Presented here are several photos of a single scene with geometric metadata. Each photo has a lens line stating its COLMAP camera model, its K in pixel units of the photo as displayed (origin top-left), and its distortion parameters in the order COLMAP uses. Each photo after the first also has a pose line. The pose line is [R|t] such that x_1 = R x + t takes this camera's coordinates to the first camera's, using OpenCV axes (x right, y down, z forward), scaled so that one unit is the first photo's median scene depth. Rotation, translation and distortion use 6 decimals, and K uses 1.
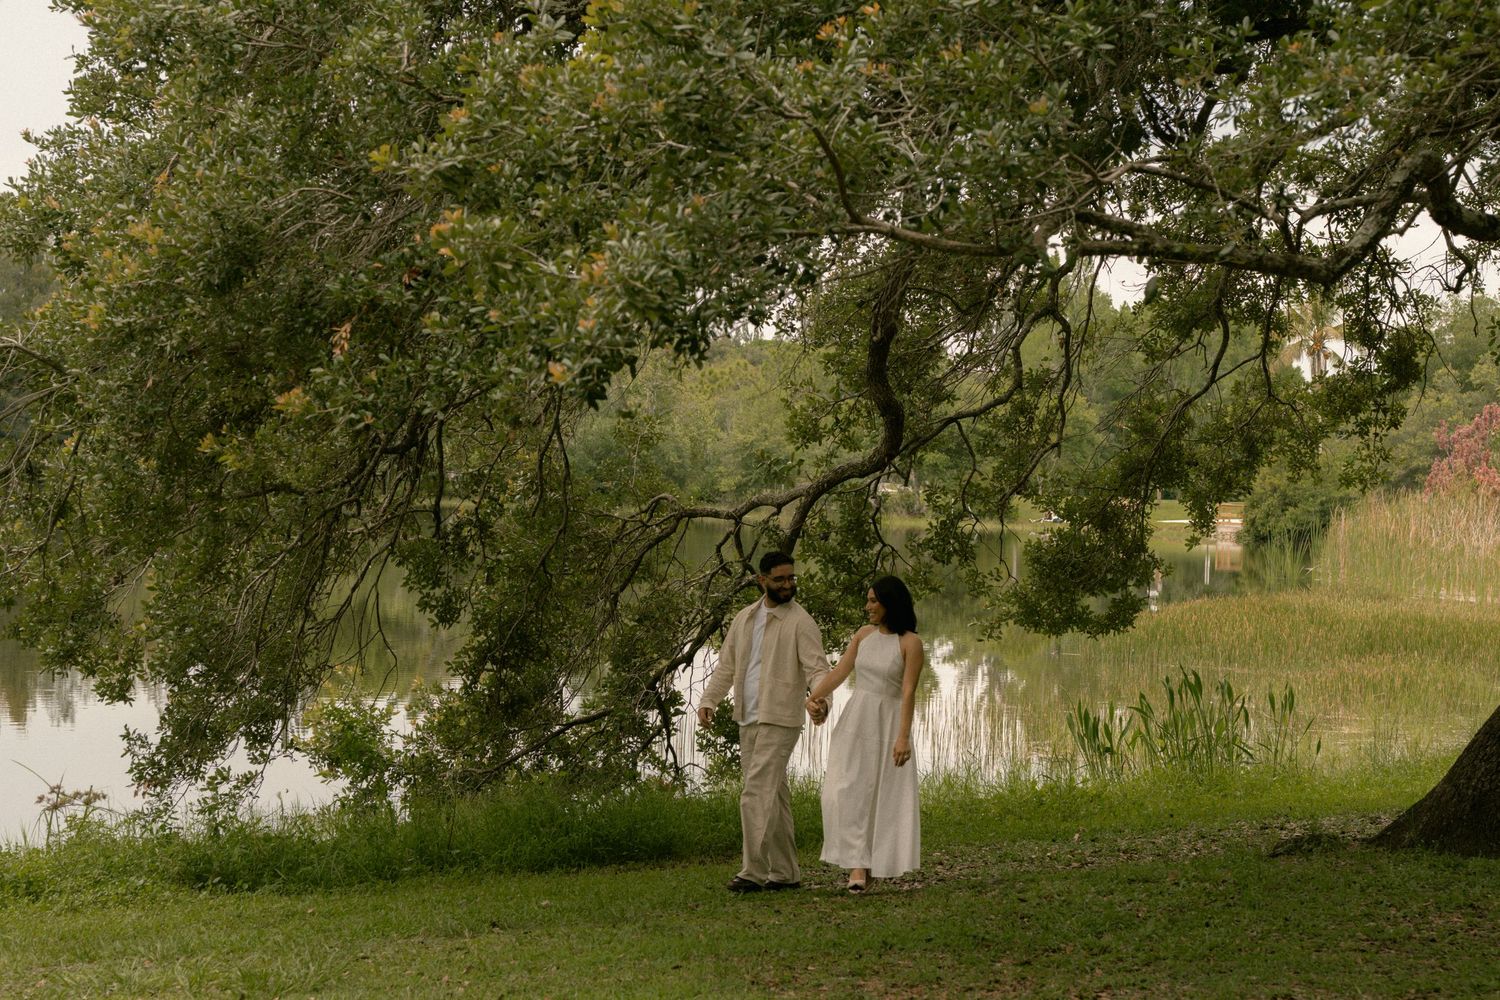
lens RADIAL K [[3278.6, 0, 711.1], [0, 3278.6, 432.5], [0, 0, 1]] dist [-0.007232, -0.027114]
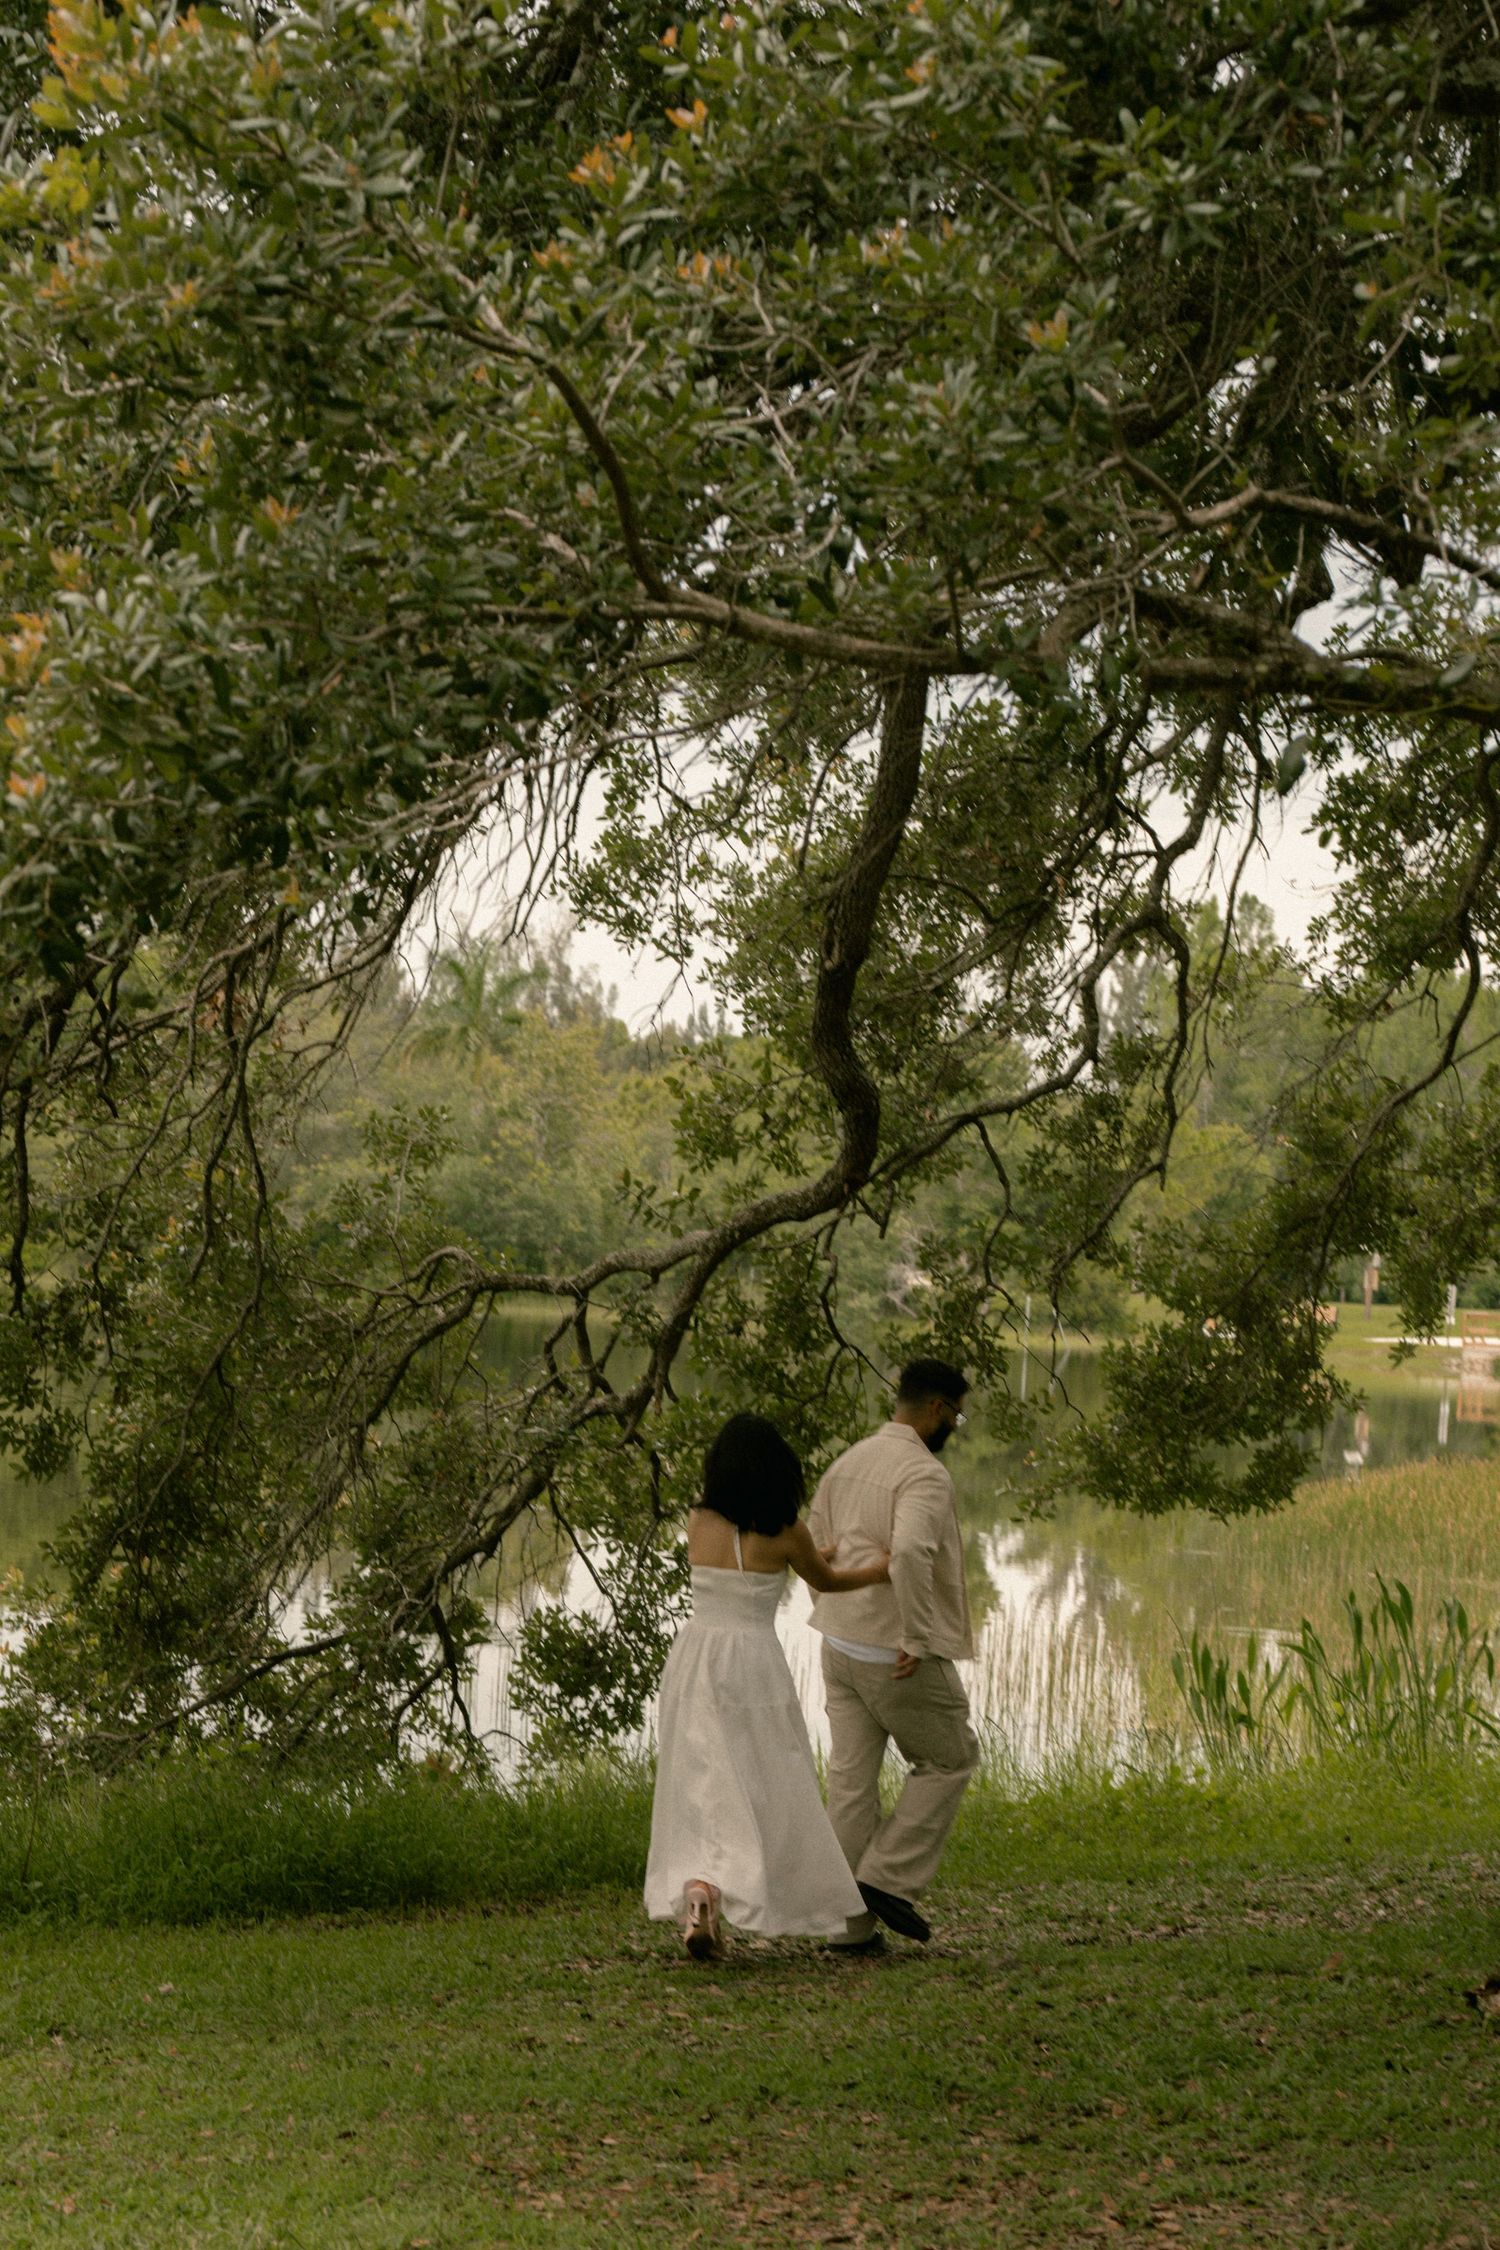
lens RADIAL K [[5276.7, 0, 500.6], [0, 5276.7, 1754.3], [0, 0, 1]] dist [-0.051313, 0.194125]
pose [[0.999504, 0.017614, -0.026109, 0.019624], [-0.014719, 0.994130, 0.107187, 0.008415], [0.027844, -0.106749, 0.993896, 0.105895]]
